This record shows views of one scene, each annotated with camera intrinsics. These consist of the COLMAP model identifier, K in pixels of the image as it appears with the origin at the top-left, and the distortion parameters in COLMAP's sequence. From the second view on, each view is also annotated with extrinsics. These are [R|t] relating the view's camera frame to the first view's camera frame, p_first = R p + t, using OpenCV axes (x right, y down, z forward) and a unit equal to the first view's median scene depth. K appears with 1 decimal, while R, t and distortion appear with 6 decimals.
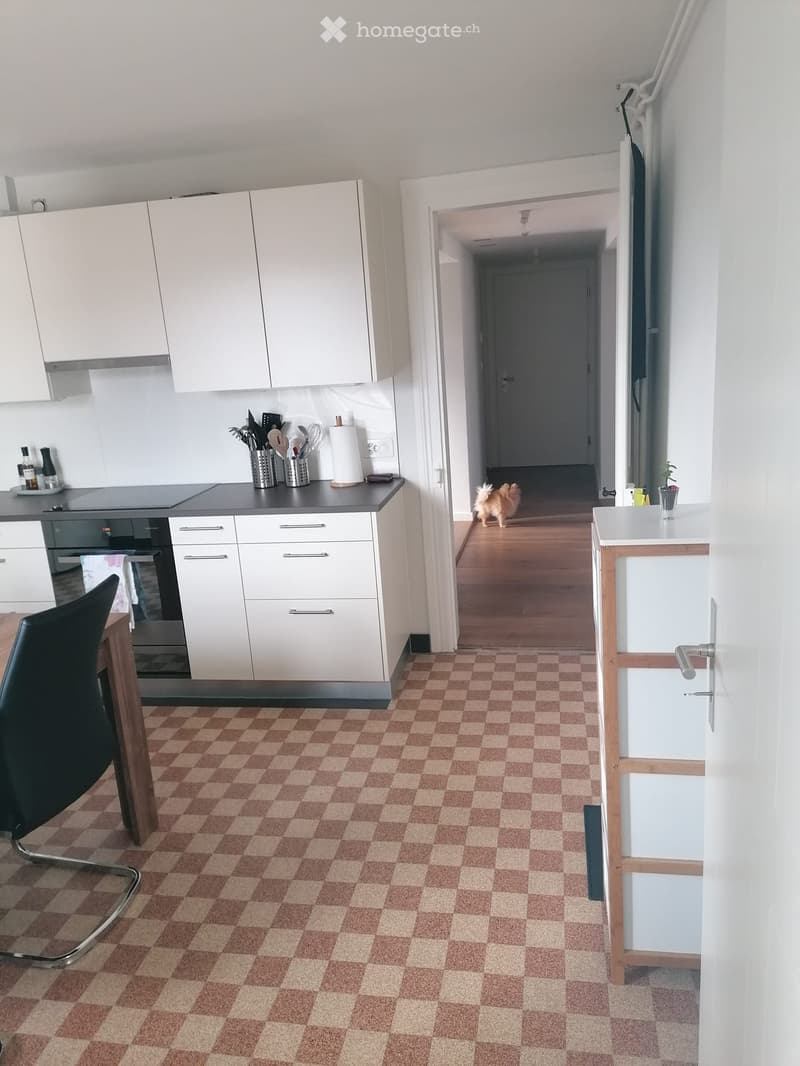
lens RADIAL K [[819.1, 0, 400.0], [0, 819.1, 533.0], [0, 0, 1]] dist [0.003761, -0.000161]
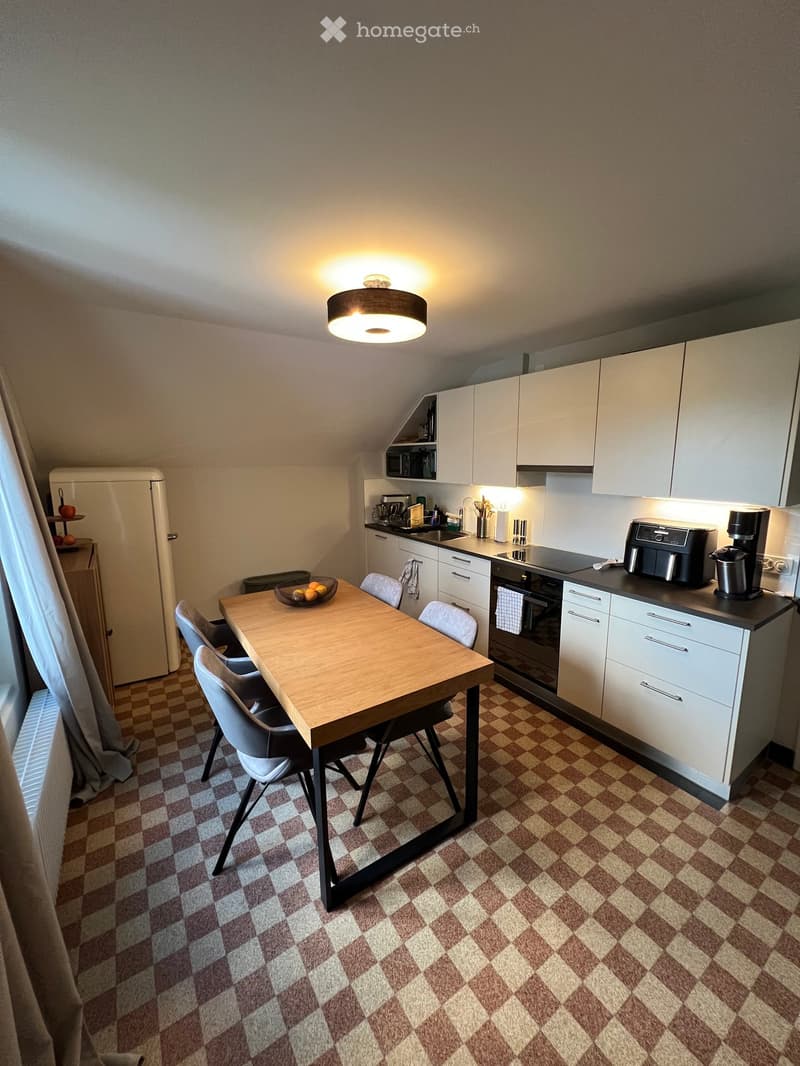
lens RADIAL K [[425.4, 0, 400.0], [0, 425.4, 533.0], [0, 0, 1]] dist [-0.002286, -0.000411]
pose [[0.699033, 0.183638, -0.691108, 0.008782], [-0.211005, 0.976401, 0.046020, -0.072704], [0.683249, 0.113658, 0.721285, 0.277773]]
